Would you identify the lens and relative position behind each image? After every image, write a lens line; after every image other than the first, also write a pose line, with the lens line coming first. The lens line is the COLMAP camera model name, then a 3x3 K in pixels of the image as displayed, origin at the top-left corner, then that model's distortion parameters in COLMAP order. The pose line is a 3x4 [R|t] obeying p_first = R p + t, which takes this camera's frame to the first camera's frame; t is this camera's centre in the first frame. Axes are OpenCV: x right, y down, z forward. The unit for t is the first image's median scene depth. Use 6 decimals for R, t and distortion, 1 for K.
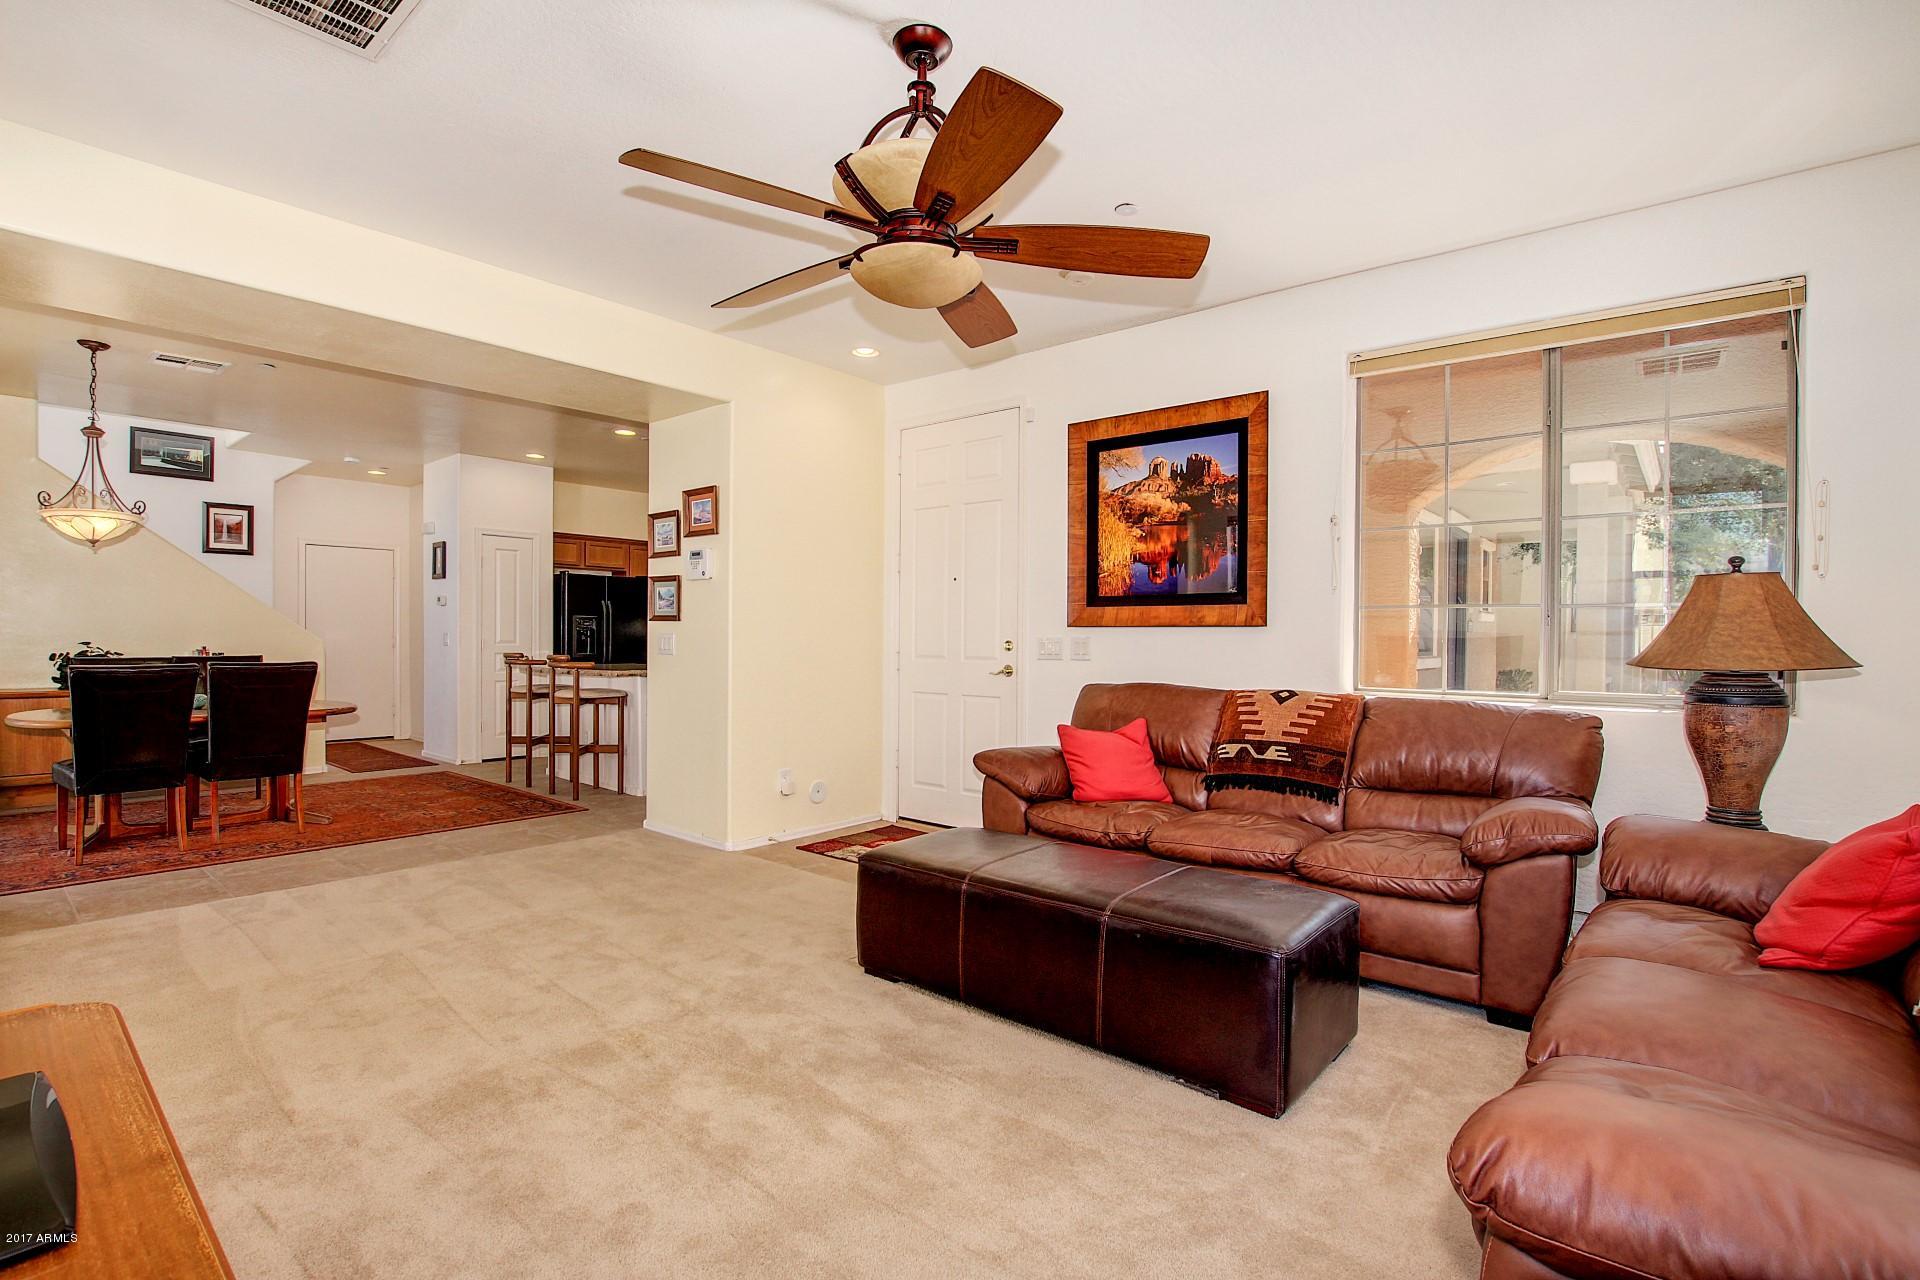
lens RADIAL K [[897.3, 0, 956.7], [0, 897.3, 642.5], [0, 0, 1]] dist [-0.033024, 0.000707]
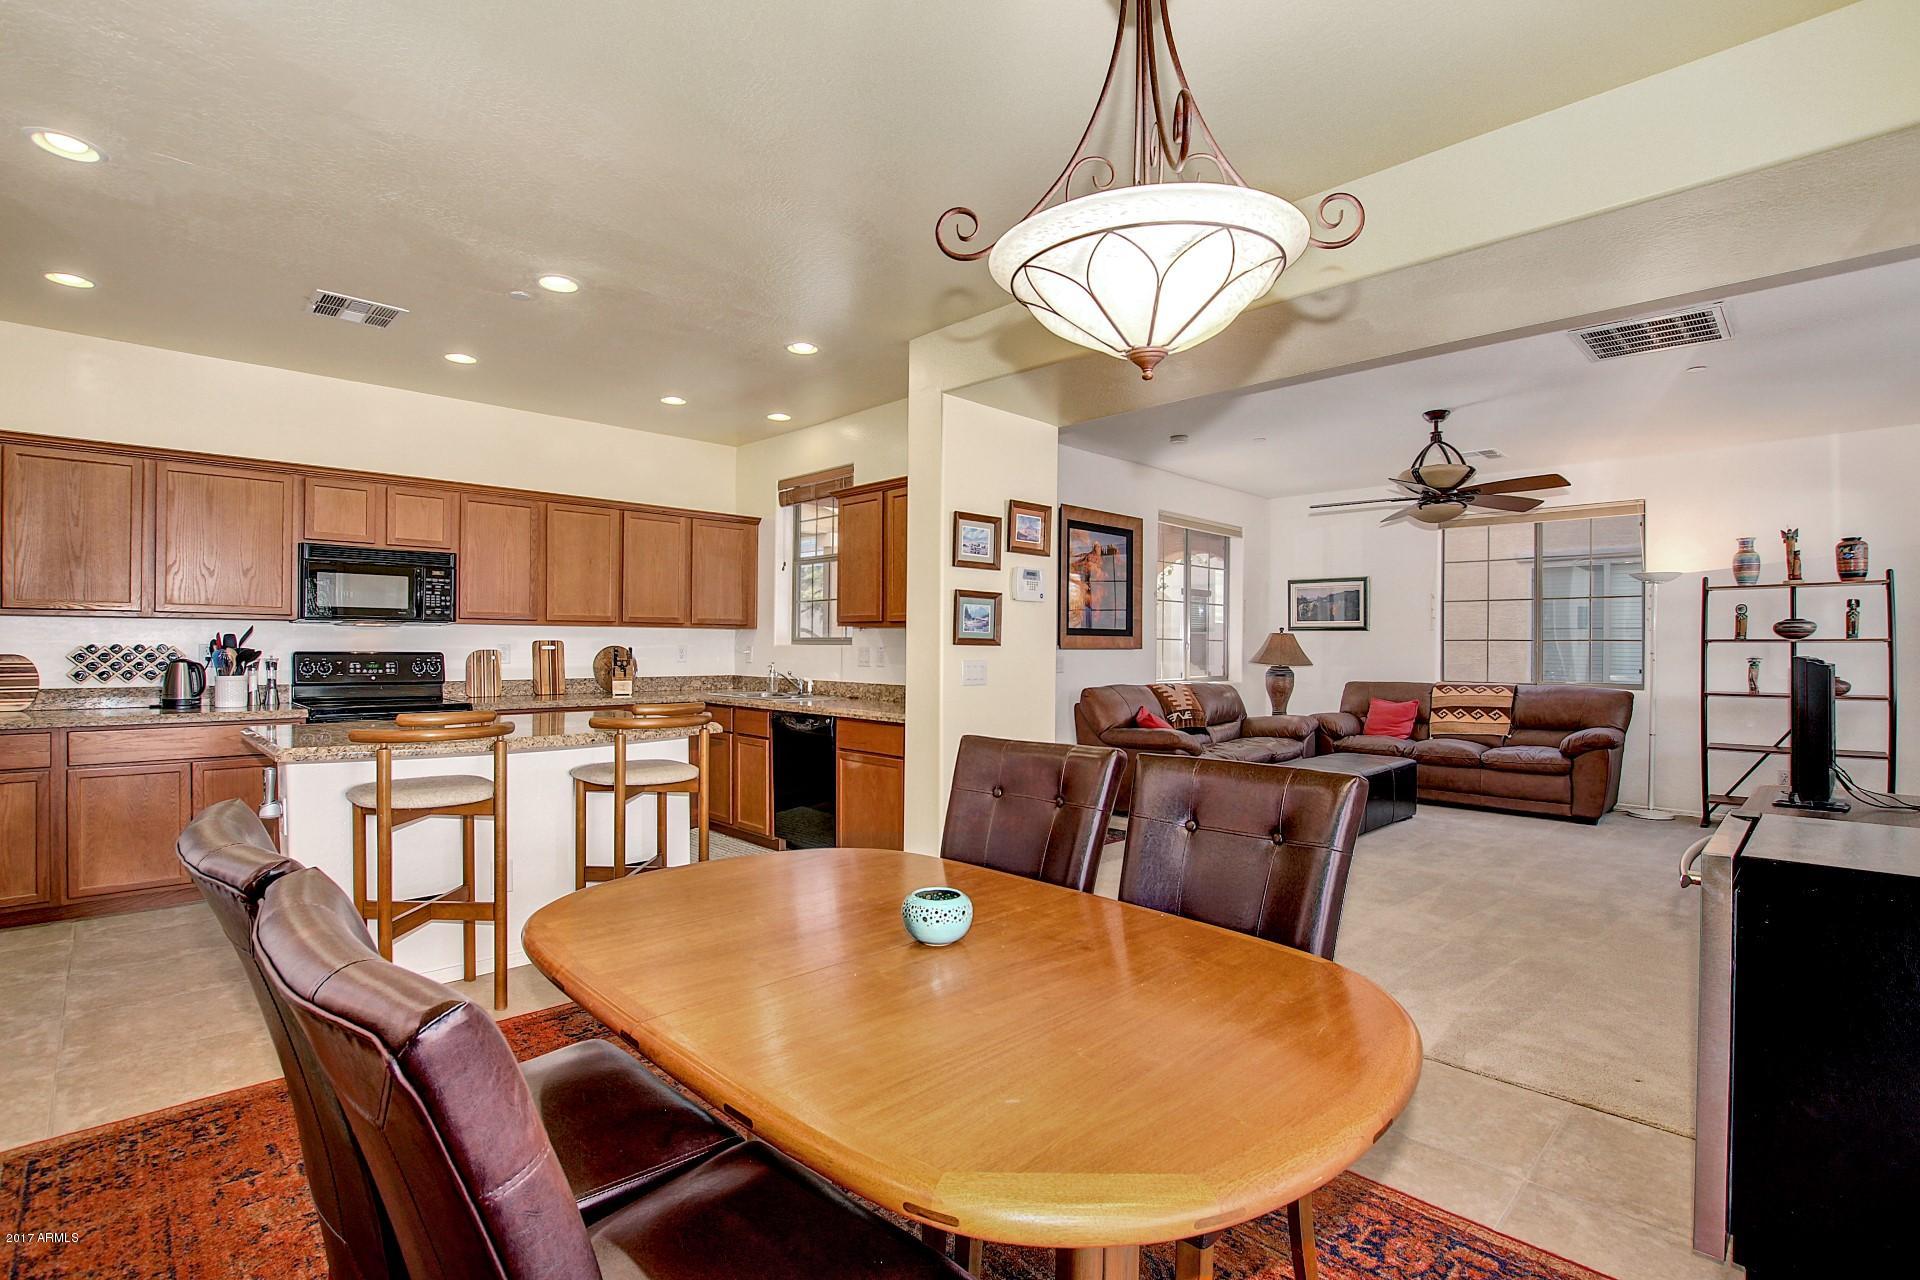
lens RADIAL K [[890.0, 0, 944.4], [0, 890.0, 645.7], [0, 0, 1]] dist [-0.030570, 0.002834]
pose [[0.104390, -0.007175, 0.994511, -1.301808], [0.000768, 0.999974, 0.007134, -0.033106], [-0.994536, 0.000019, 0.104393, 1.060978]]
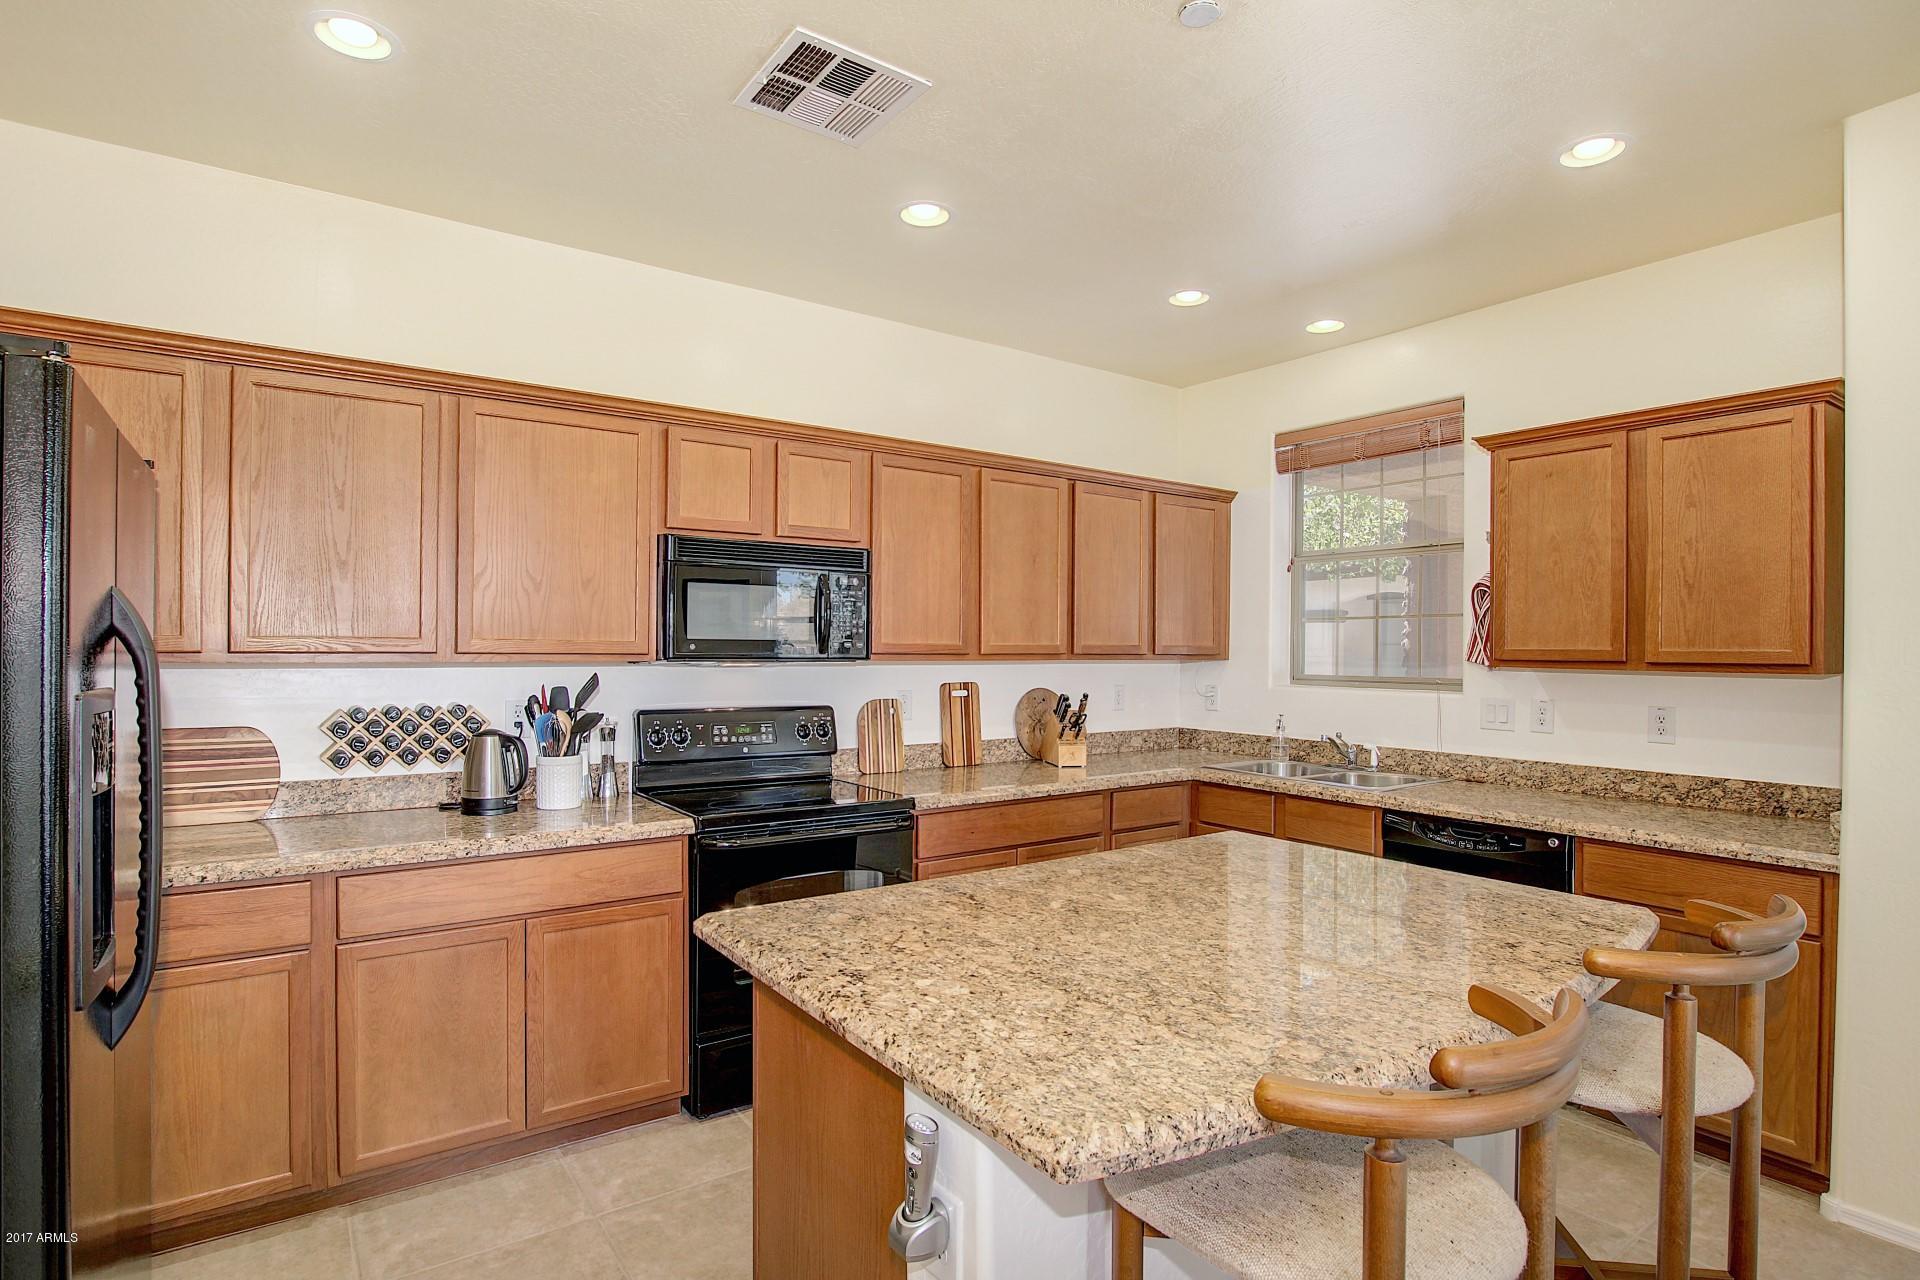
lens RADIAL K [[963.0, 0, 948.7], [0, 963.0, 647.8], [0, 0, 1]] dist [-0.029344, 0.001109]
pose [[0.256126, -0.004815, 0.966631, -0.972681], [0.001975, 0.999988, 0.004458, -0.068410], [-0.966641, 0.000767, 0.256132, 1.536324]]
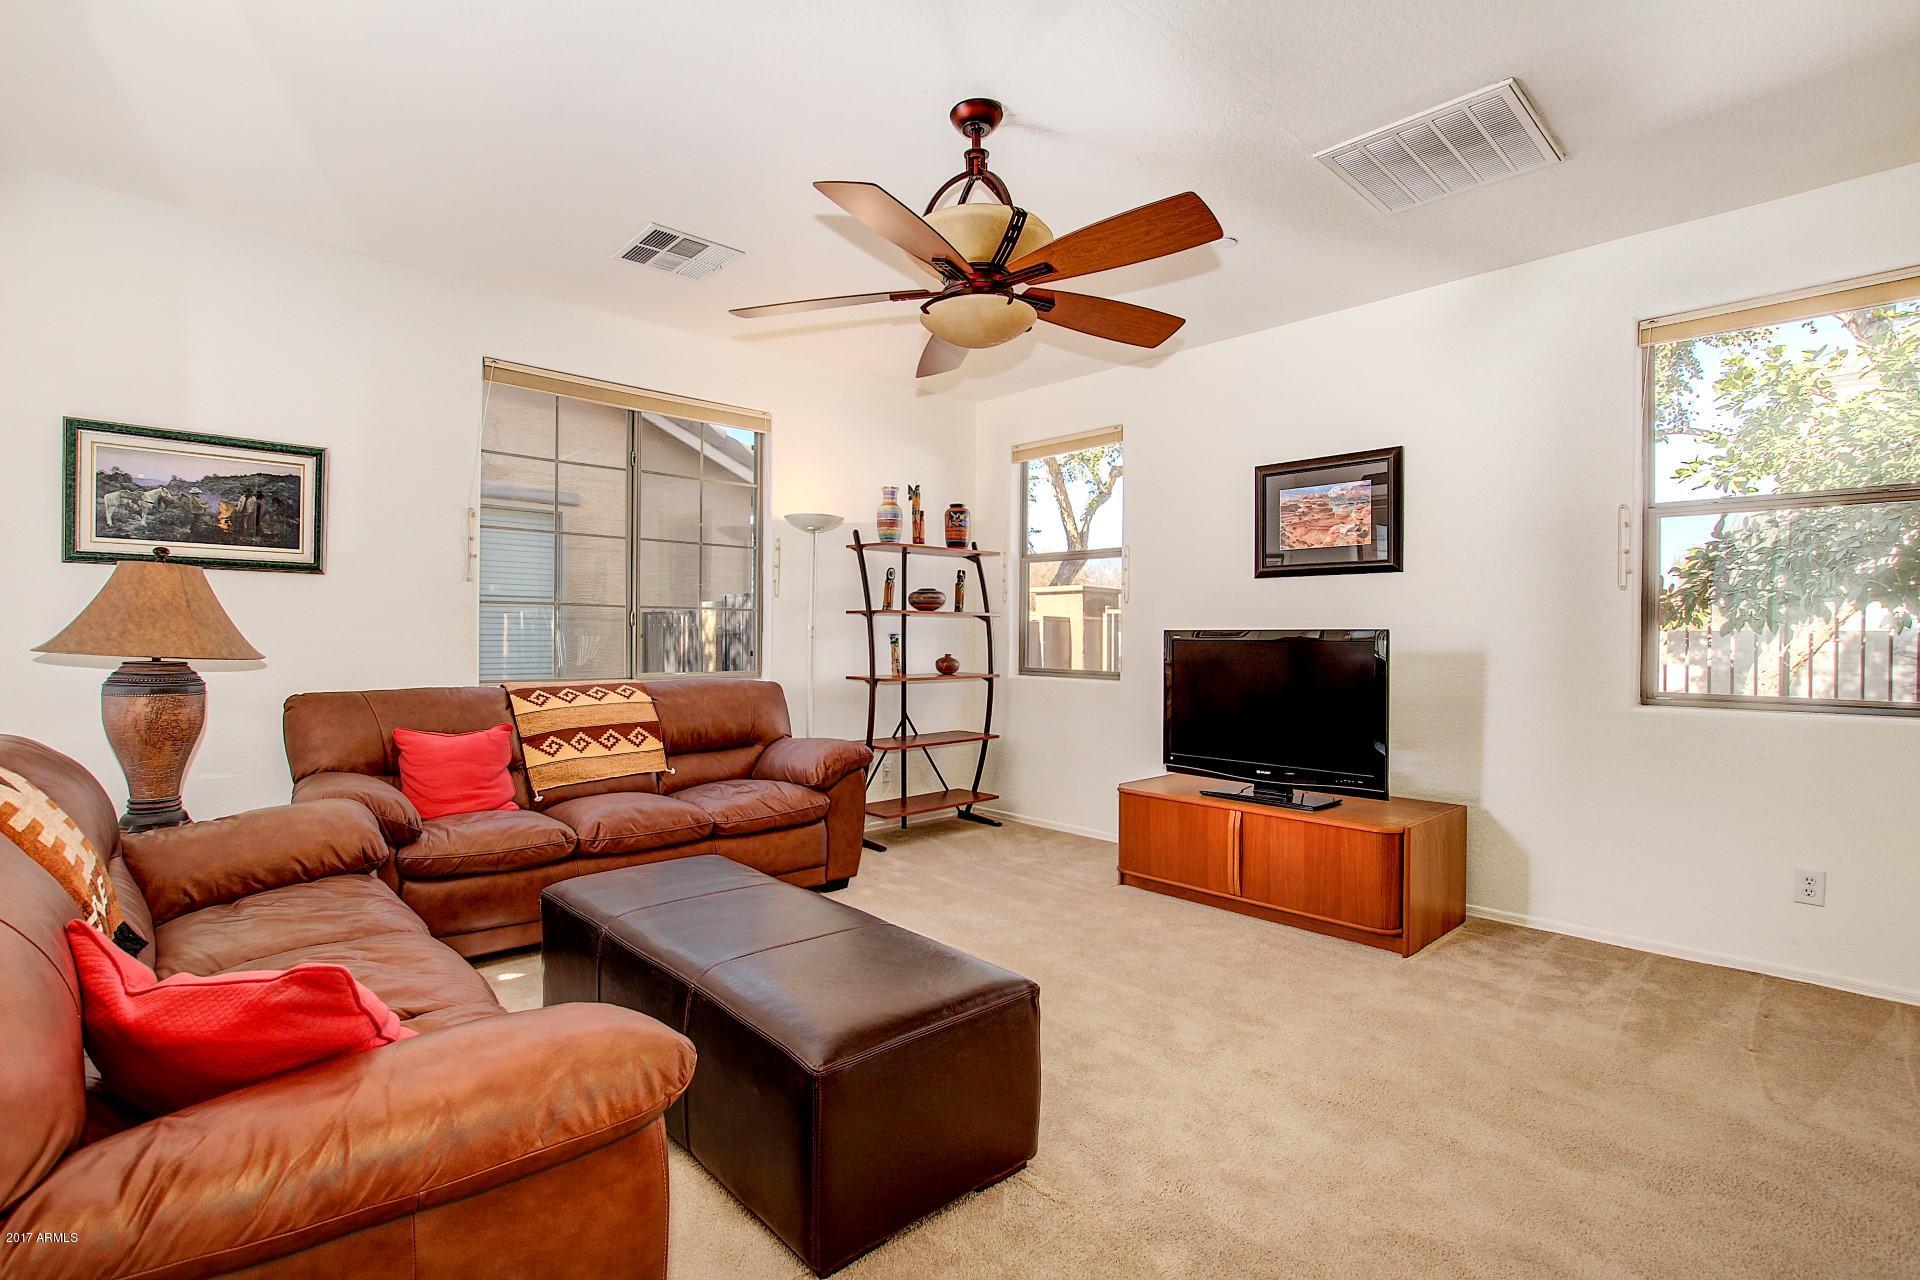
lens RADIAL K [[897.3, 0, 950.1], [0, 897.3, 639.9], [0, 0, 1]] dist [-0.033024, 0.000707]
pose [[-0.991127, -0.013494, 0.132234, -0.084949], [-0.012590, 0.999891, 0.007664, -0.005867], [-0.132323, 0.005931, -0.991189, 1.088143]]
